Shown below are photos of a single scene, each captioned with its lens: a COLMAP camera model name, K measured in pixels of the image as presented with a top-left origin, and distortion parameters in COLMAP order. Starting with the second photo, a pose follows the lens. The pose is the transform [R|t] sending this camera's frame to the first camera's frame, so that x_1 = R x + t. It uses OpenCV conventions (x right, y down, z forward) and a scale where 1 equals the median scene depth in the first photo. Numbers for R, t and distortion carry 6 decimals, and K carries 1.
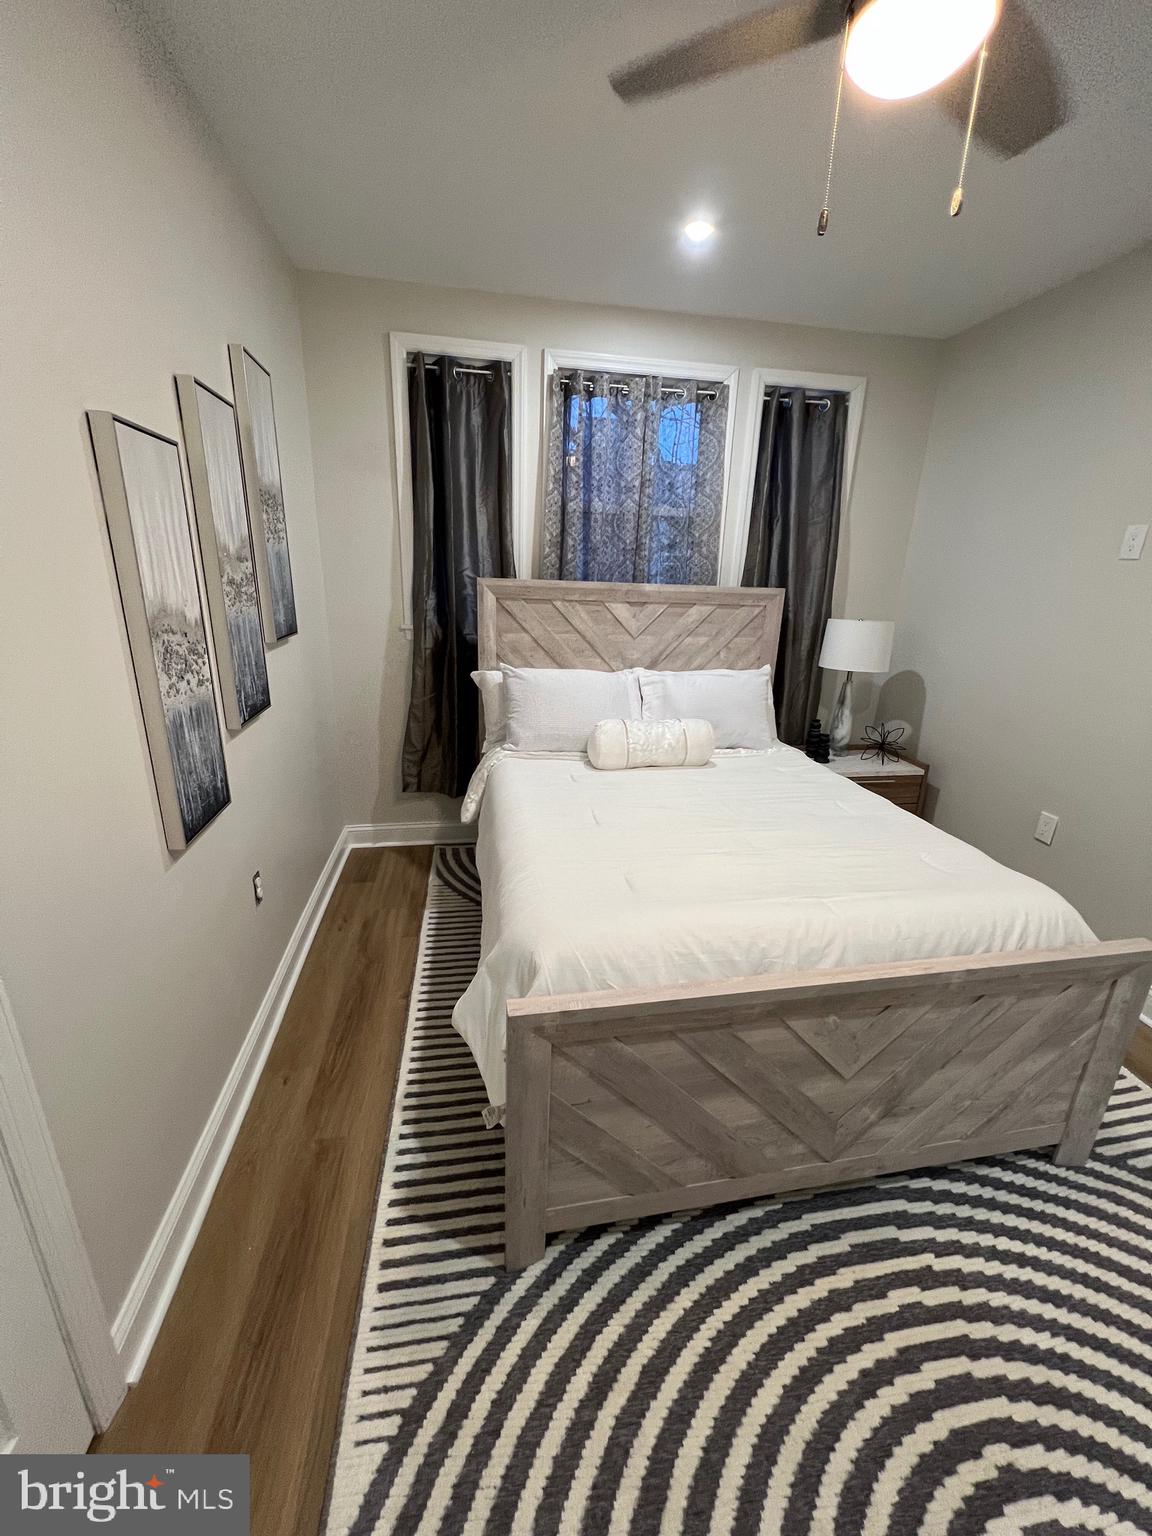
lens RADIAL K [[613.7, 0, 576.9], [0, 613.7, 764.9], [0, 0, 1]] dist [-0.001280, 0.001001]
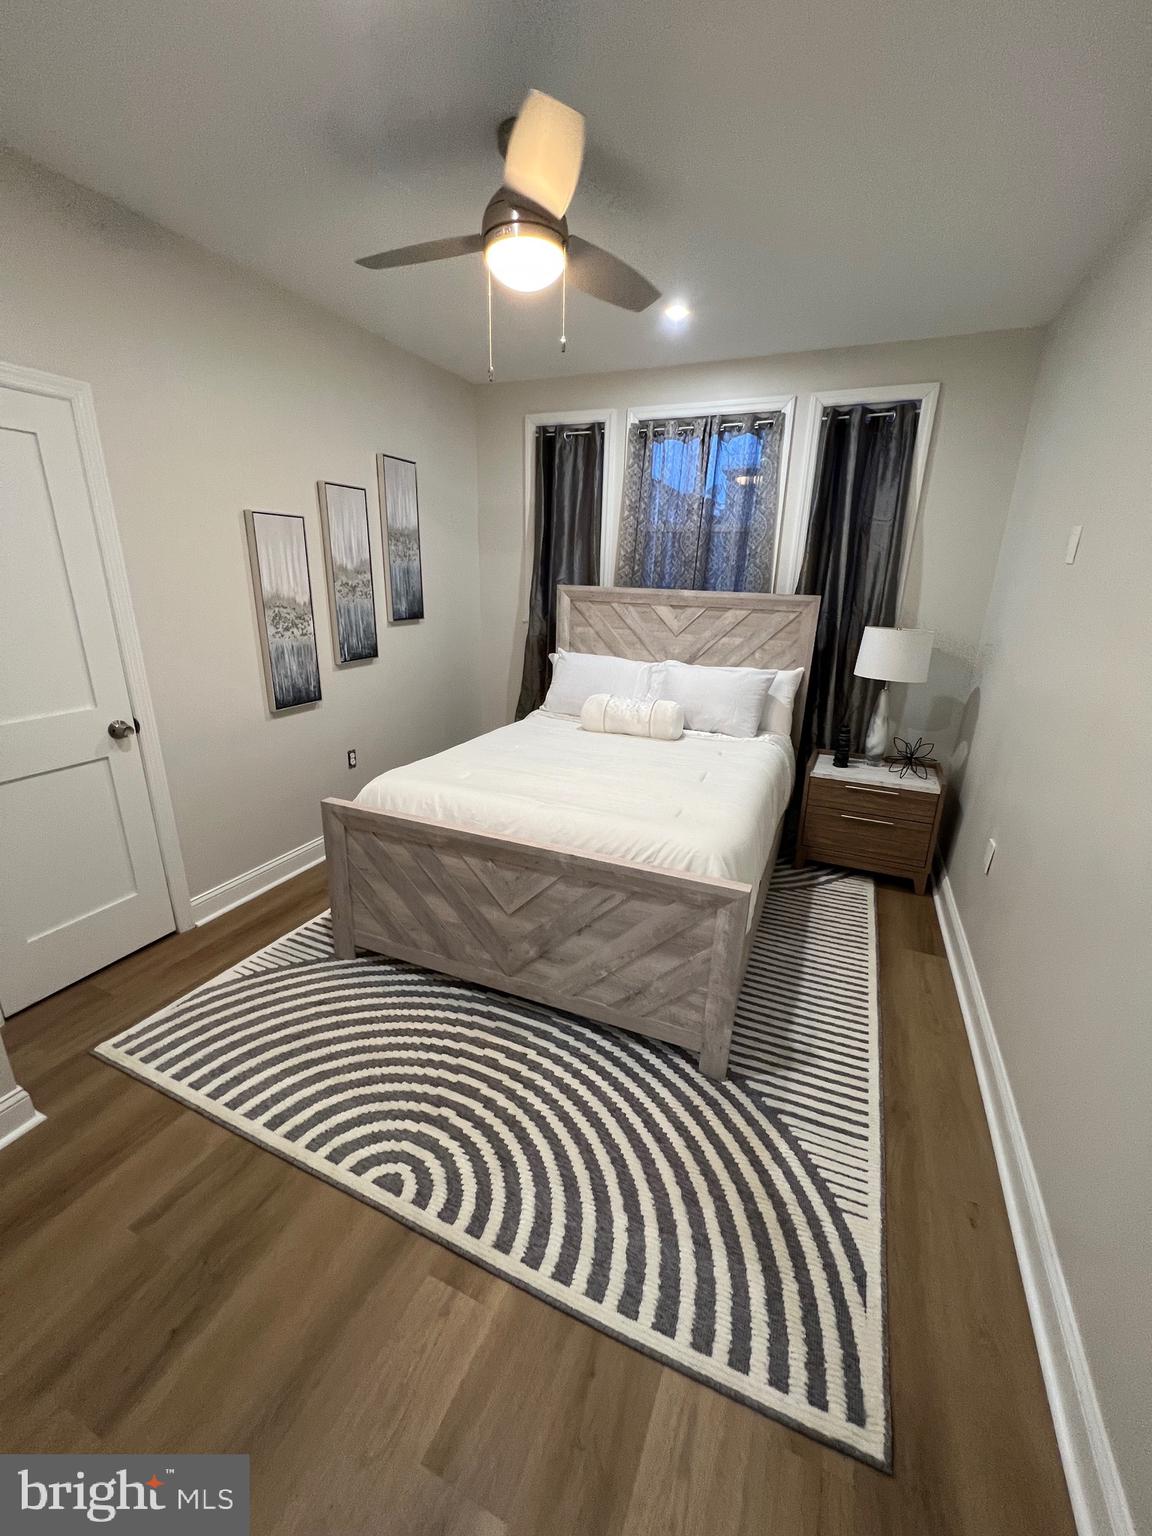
lens RADIAL K [[613.7, 0, 577.8], [0, 613.7, 765.5], [0, 0, 1]] dist [-0.001280, 0.001001]
pose [[0.833423, 0.157516, -0.529711, 0.711397], [-0.166967, 0.985495, 0.030351, 0.043614], [0.526809, 0.063149, 0.847635, -0.109447]]
